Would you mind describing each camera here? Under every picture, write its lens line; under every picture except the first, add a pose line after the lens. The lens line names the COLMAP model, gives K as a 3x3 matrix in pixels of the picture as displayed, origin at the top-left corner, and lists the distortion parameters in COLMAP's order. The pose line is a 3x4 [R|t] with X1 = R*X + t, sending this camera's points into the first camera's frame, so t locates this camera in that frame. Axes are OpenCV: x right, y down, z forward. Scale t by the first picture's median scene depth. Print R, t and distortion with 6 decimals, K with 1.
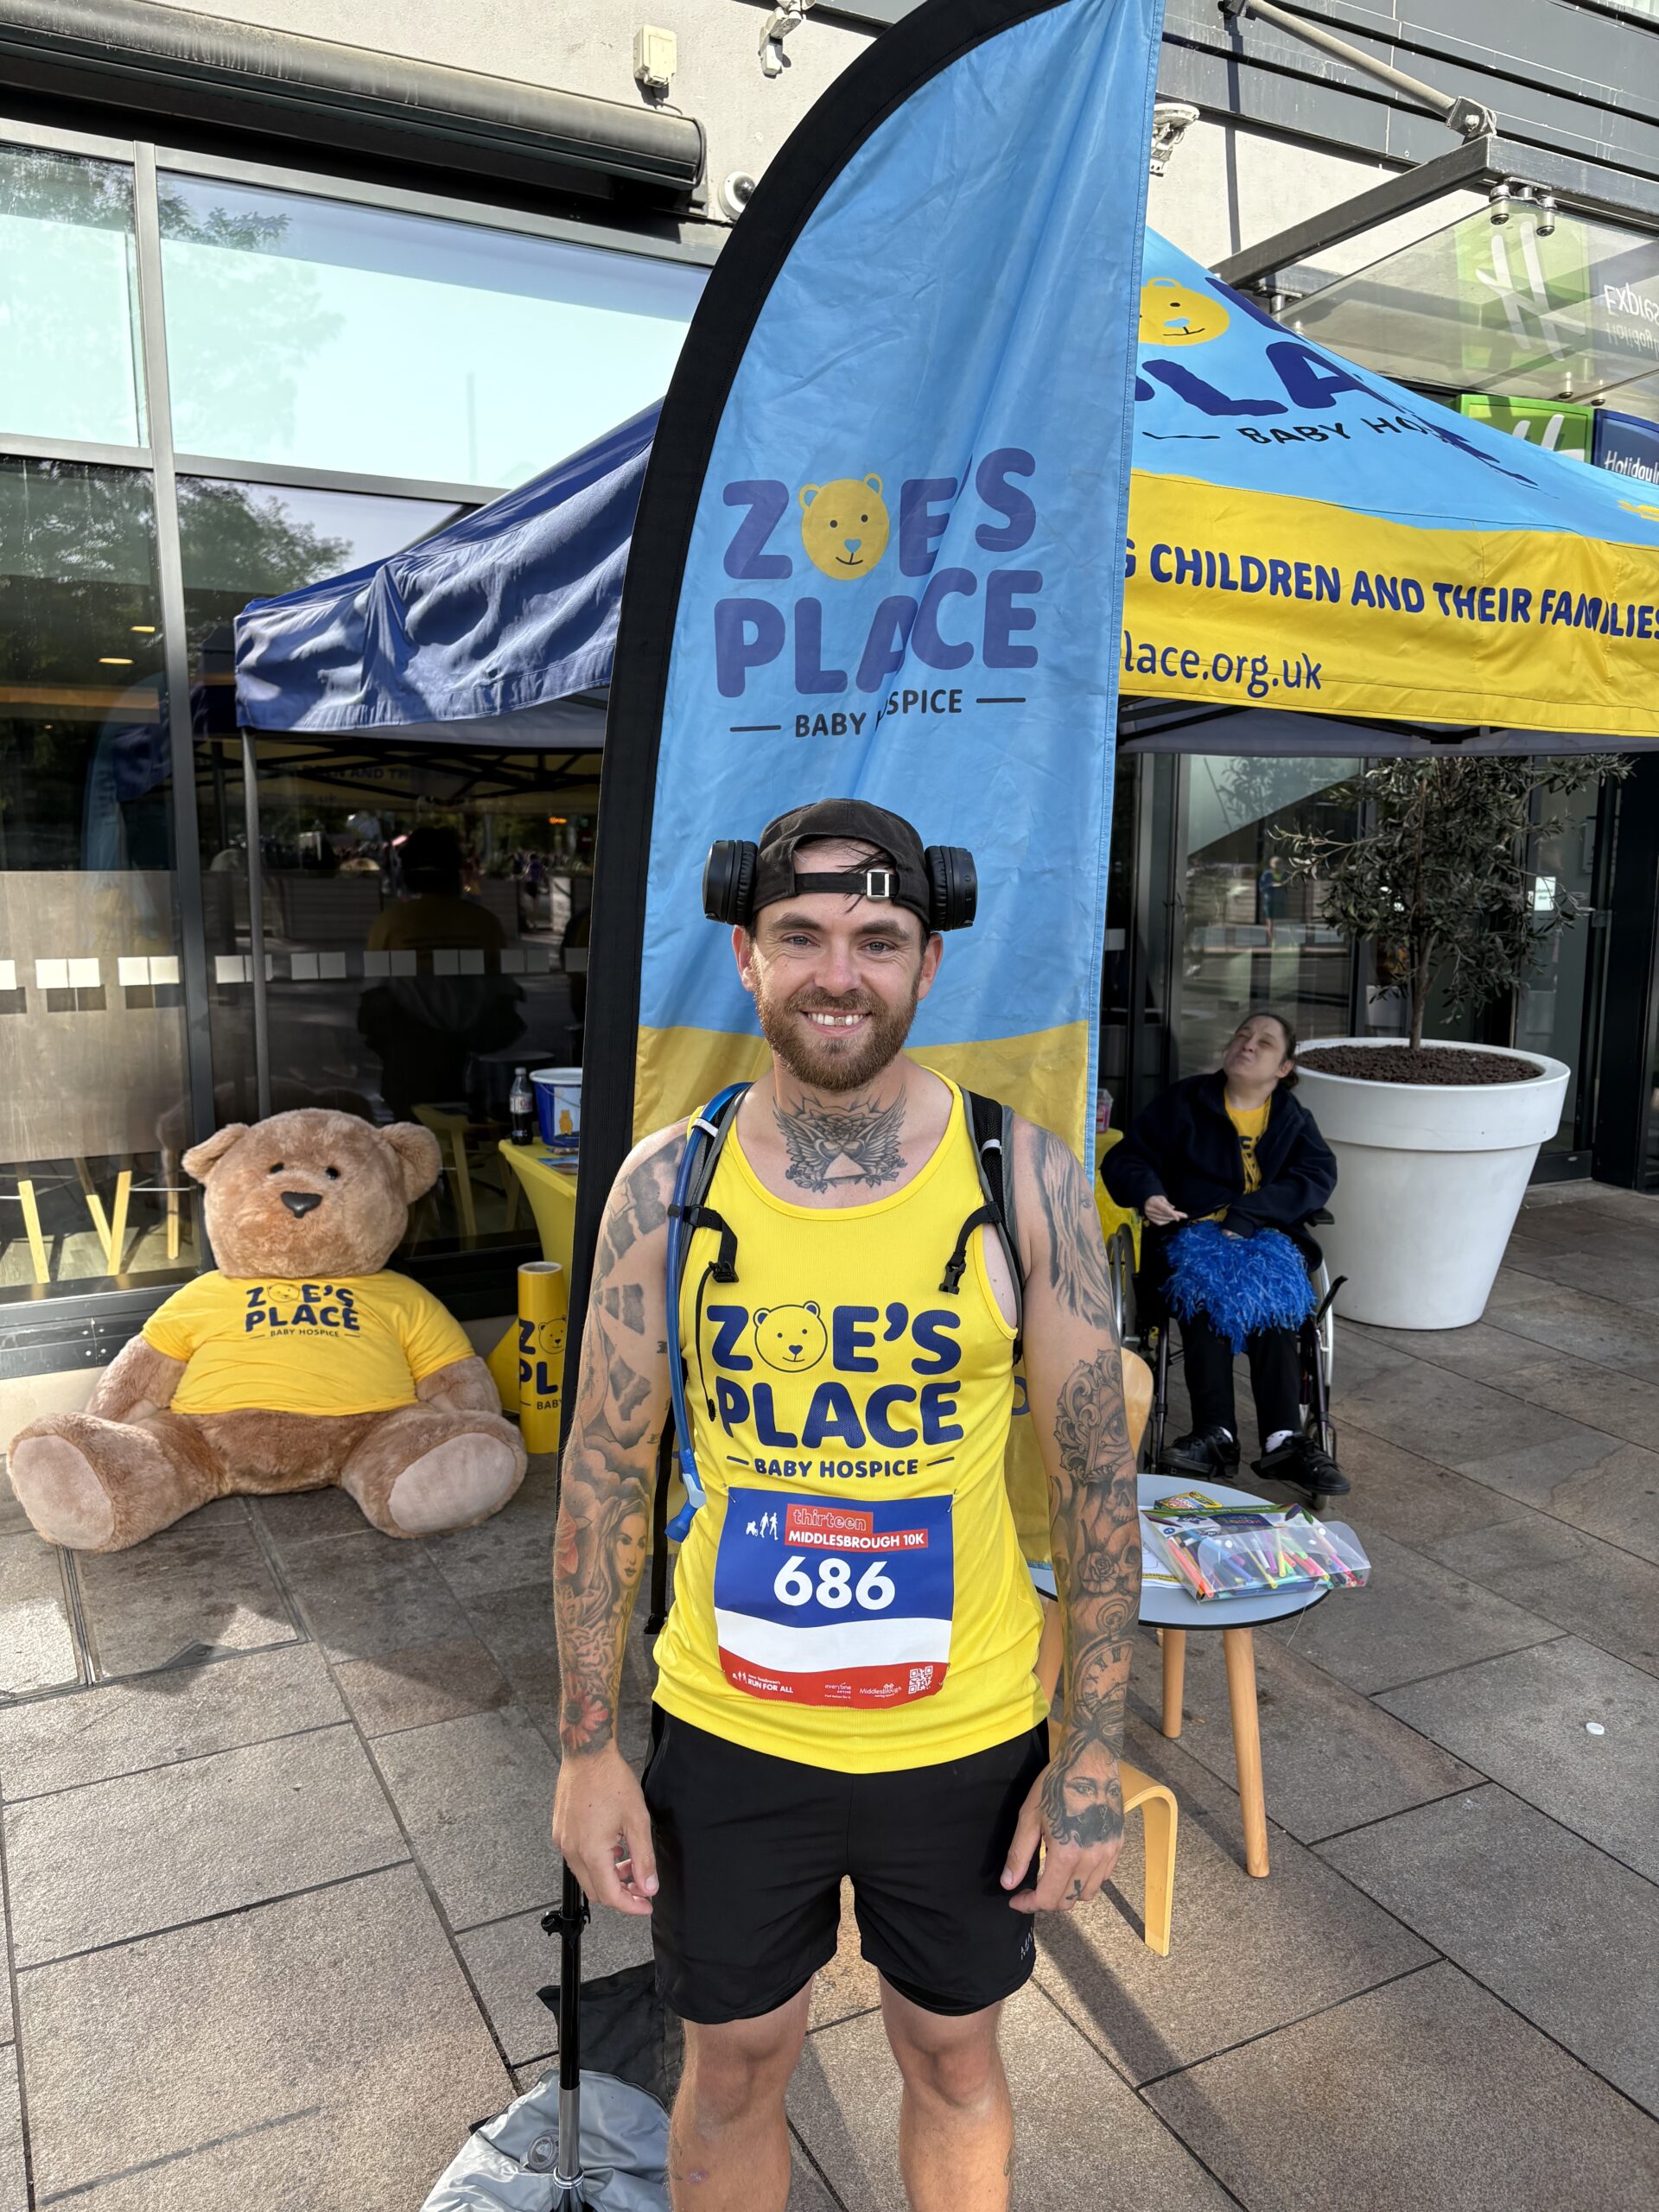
lens RADIAL K [[1654.6, 0, 845.7], [0, 1654.6, 1092.0], [0, 0, 1]] dist [0.036661, -0.039560]
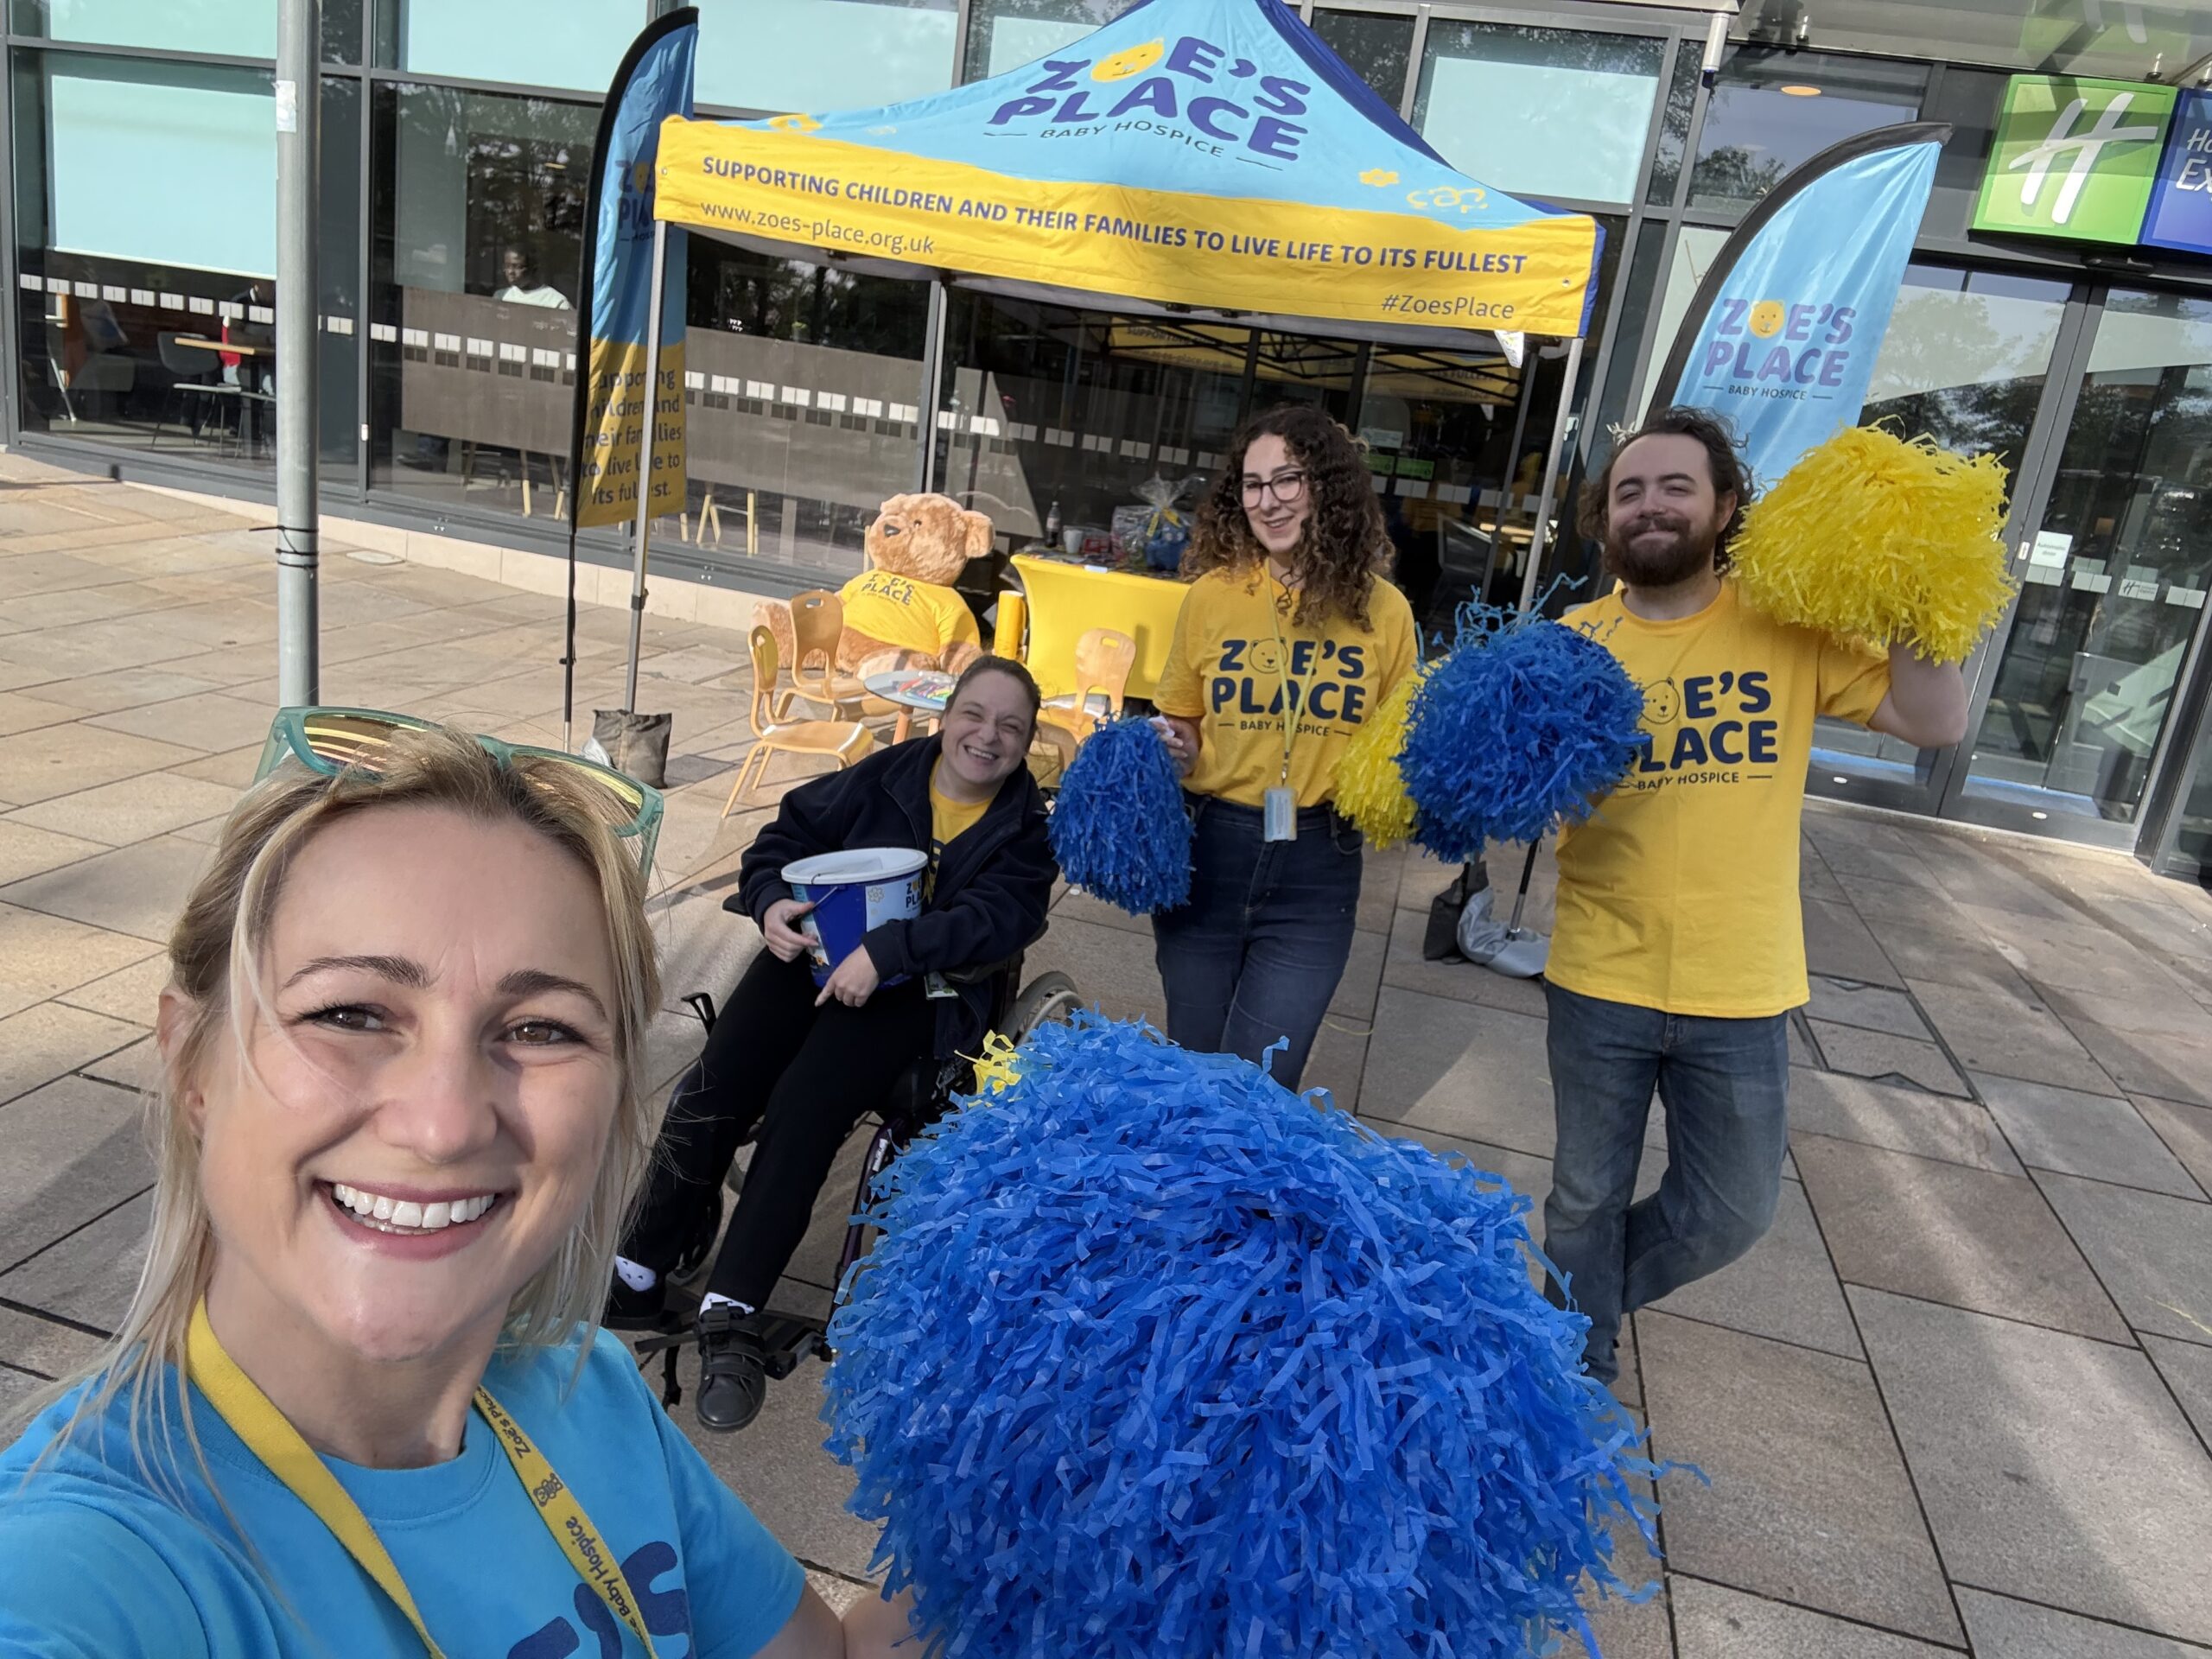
lens RADIAL K [[1523.4, 0, 1076.9], [0, 1523.4, 835.0], [0, 0, 1]] dist [0.040496, 0.001955]
pose [[0.733855, 0.283164, -0.617475, 1.765374], [-0.235023, 0.958678, 0.160315, 0.118997], [0.637355, 0.027473, 0.770081, -0.399068]]
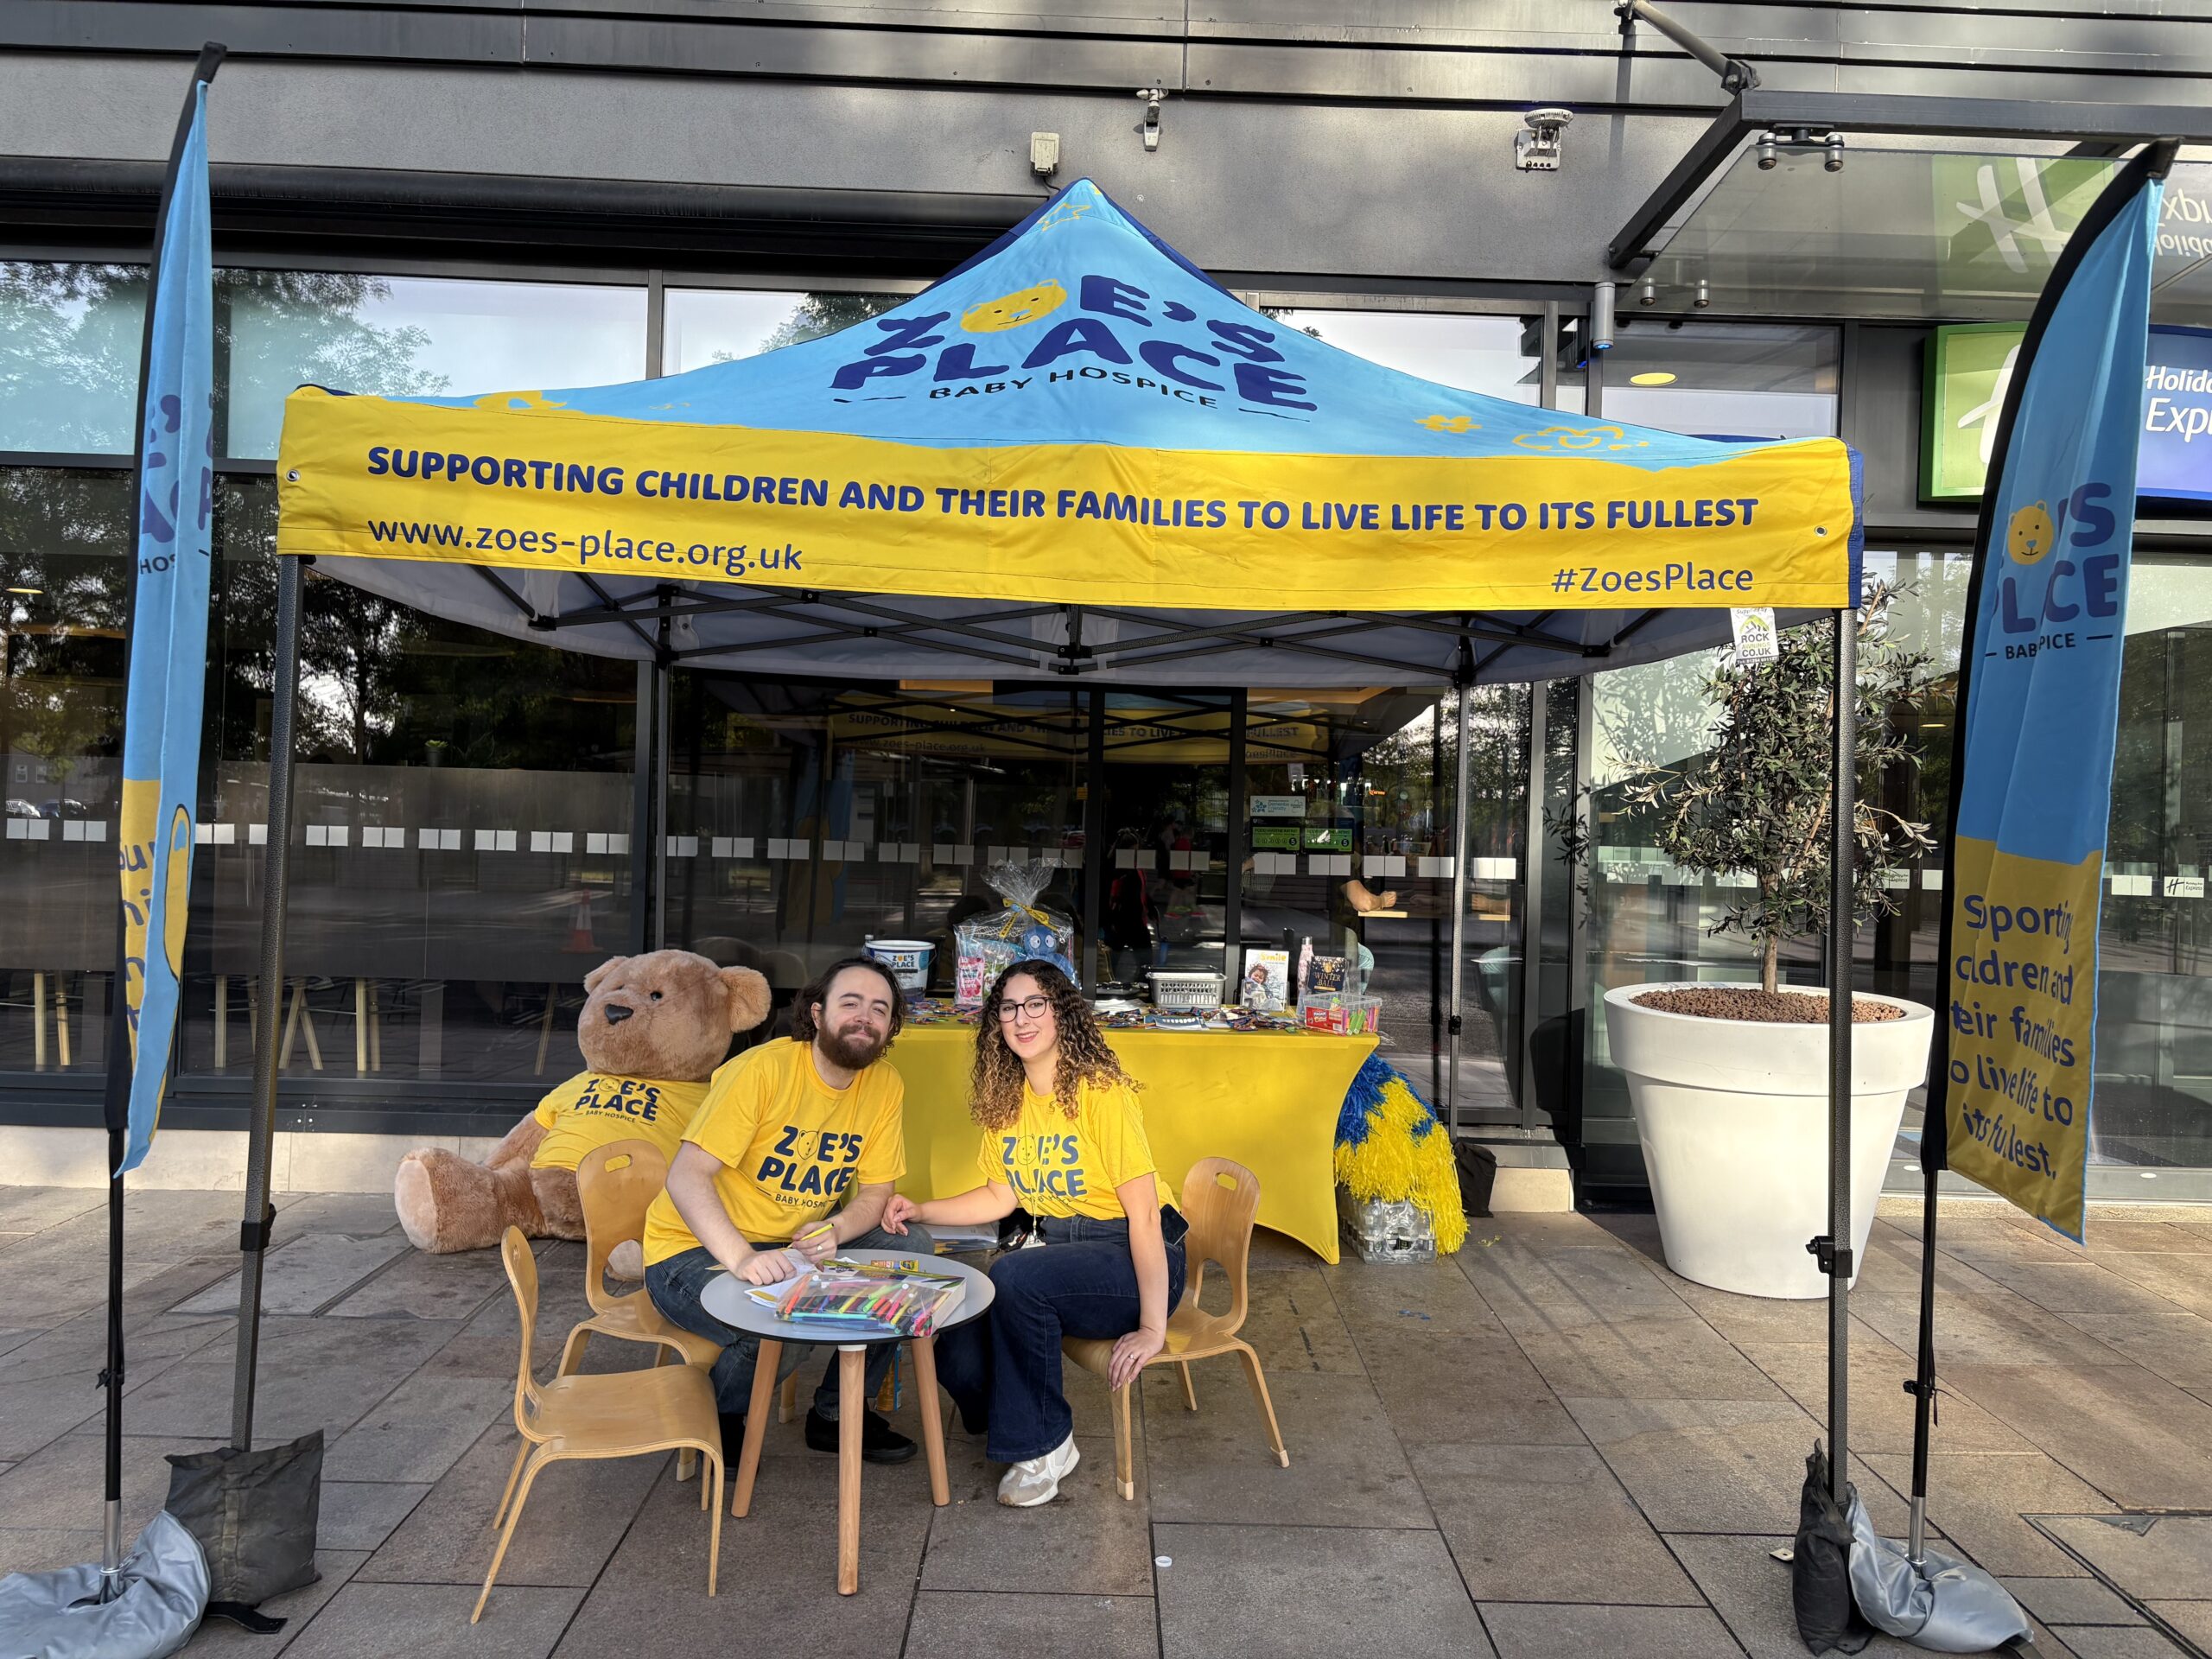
lens RADIAL K [[1654.6, 0, 1102.9], [0, 1654.6, 812.8], [0, 0, 1]] dist [0.036661, -0.039560]
pose [[0.892114, 0.022250, -0.451262, 1.009185], [-0.096423, 0.985152, -0.142047, 0.101121], [0.441401, 0.170234, 0.881014, -0.013955]]
